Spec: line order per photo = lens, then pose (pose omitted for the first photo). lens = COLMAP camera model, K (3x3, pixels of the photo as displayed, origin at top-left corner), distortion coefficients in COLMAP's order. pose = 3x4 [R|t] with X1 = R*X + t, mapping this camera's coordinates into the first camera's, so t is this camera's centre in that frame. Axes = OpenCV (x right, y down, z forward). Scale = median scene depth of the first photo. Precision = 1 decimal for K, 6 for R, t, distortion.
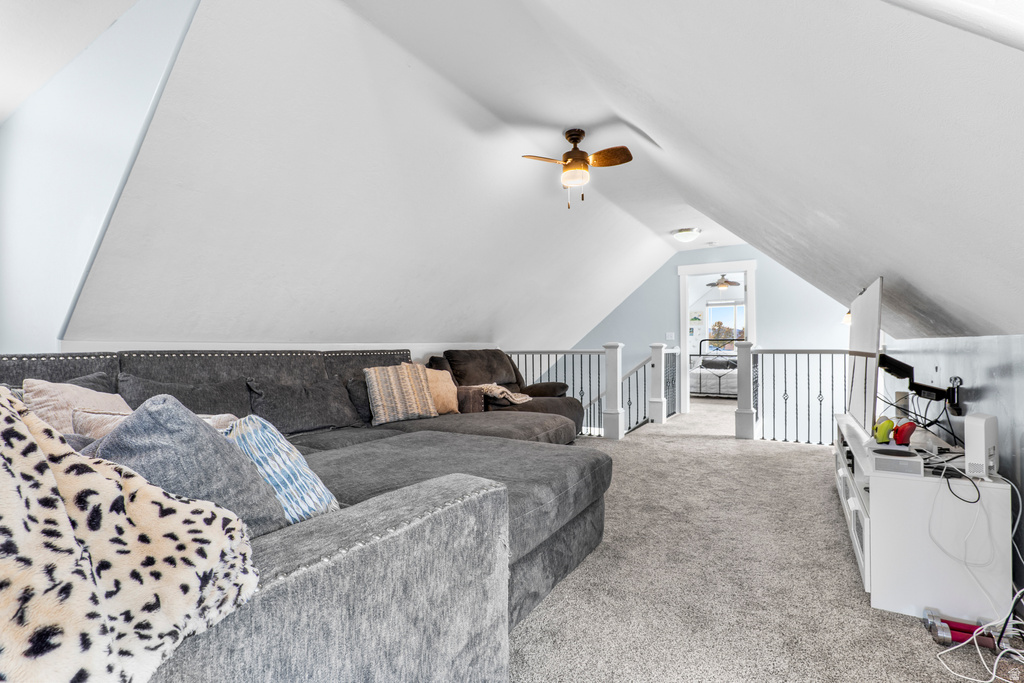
lens RADIAL K [[483.8, 0, 513.2], [0, 483.8, 354.3], [0, 0, 1]] dist [-0.013945, 0.001541]
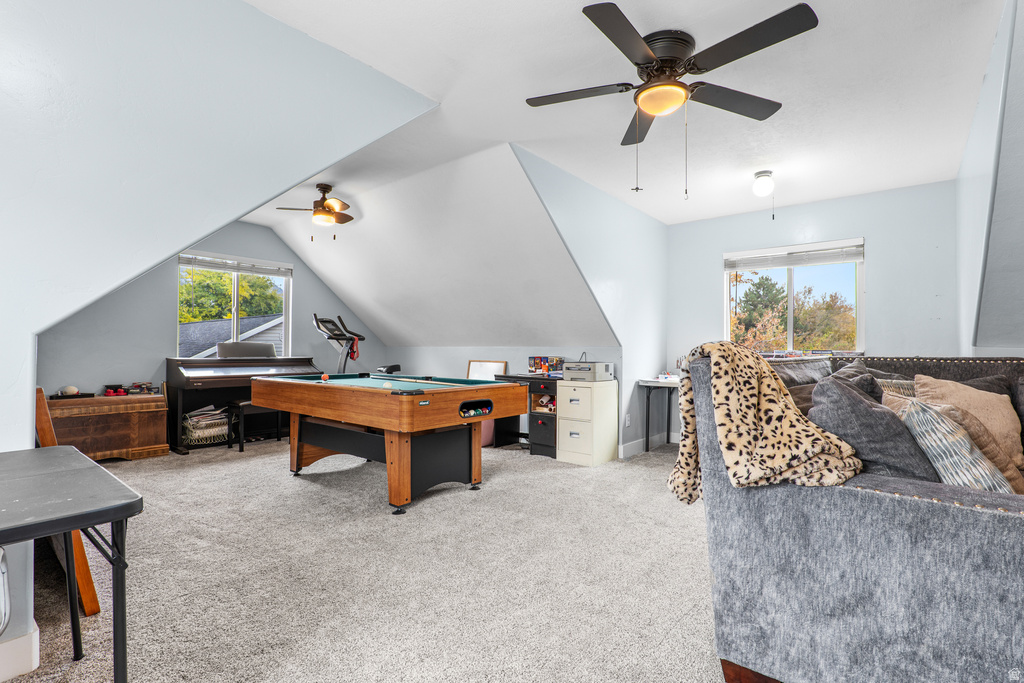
lens RADIAL K [[473.4, 0, 512.5], [0, 473.4, 345.2], [0, 0, 1]] dist [-0.028003, 0.009208]
pose [[-0.137362, -0.004608, -0.990510, 0.417066], [-0.024573, 0.999697, -0.001243, -0.003124], [0.990216, 0.024169, -0.137434, 0.000243]]
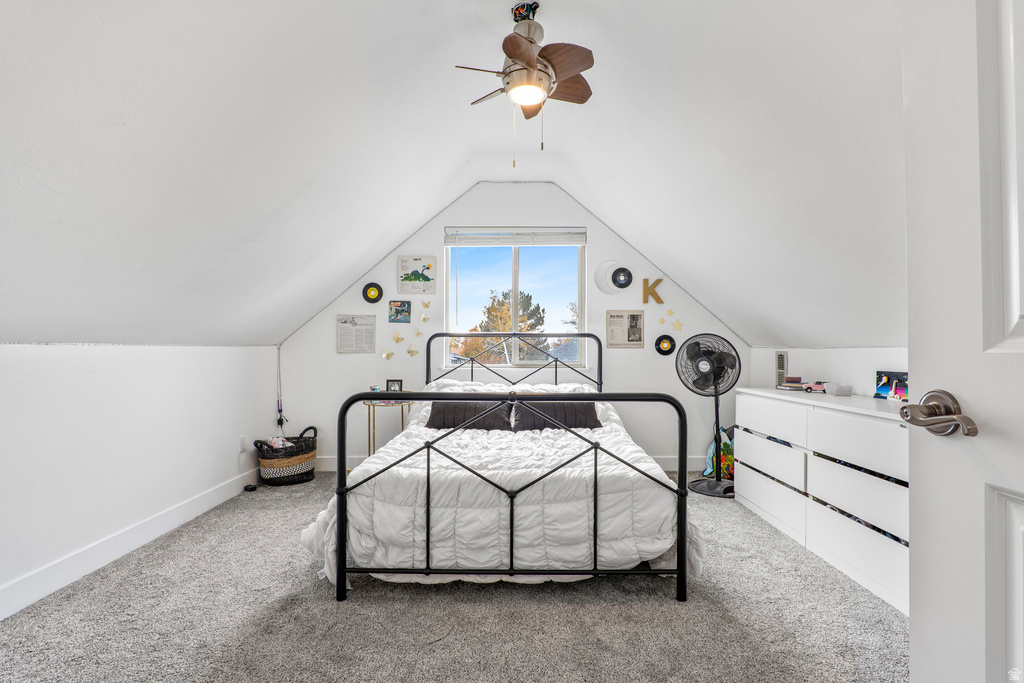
lens RADIAL K [[473.4, 0, 512.5], [0, 473.4, 345.2], [0, 0, 1]] dist [-0.028003, 0.009208]
pose [[0.853284, 0.014076, 0.521257, 0.982155], [-0.000937, 0.999675, -0.025462, -0.049272], [-0.521446, 0.021238, 0.853020, 2.541688]]
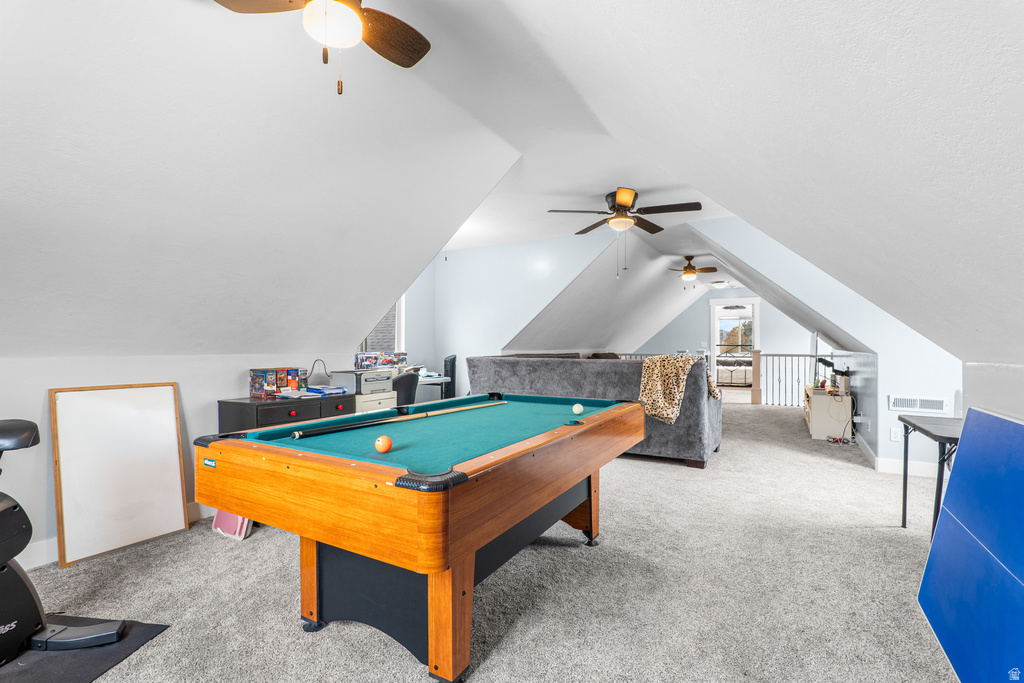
lens RADIAL K [[473.4, 0, 512.5], [0, 473.4, 345.2], [0, 0, 1]] dist [-0.028003, 0.009208]
pose [[0.999873, 0.009529, 0.012755, -0.789233], [-0.009319, 0.999822, -0.016382, -0.008529], [-0.012909, 0.016261, 0.999784, -1.287941]]
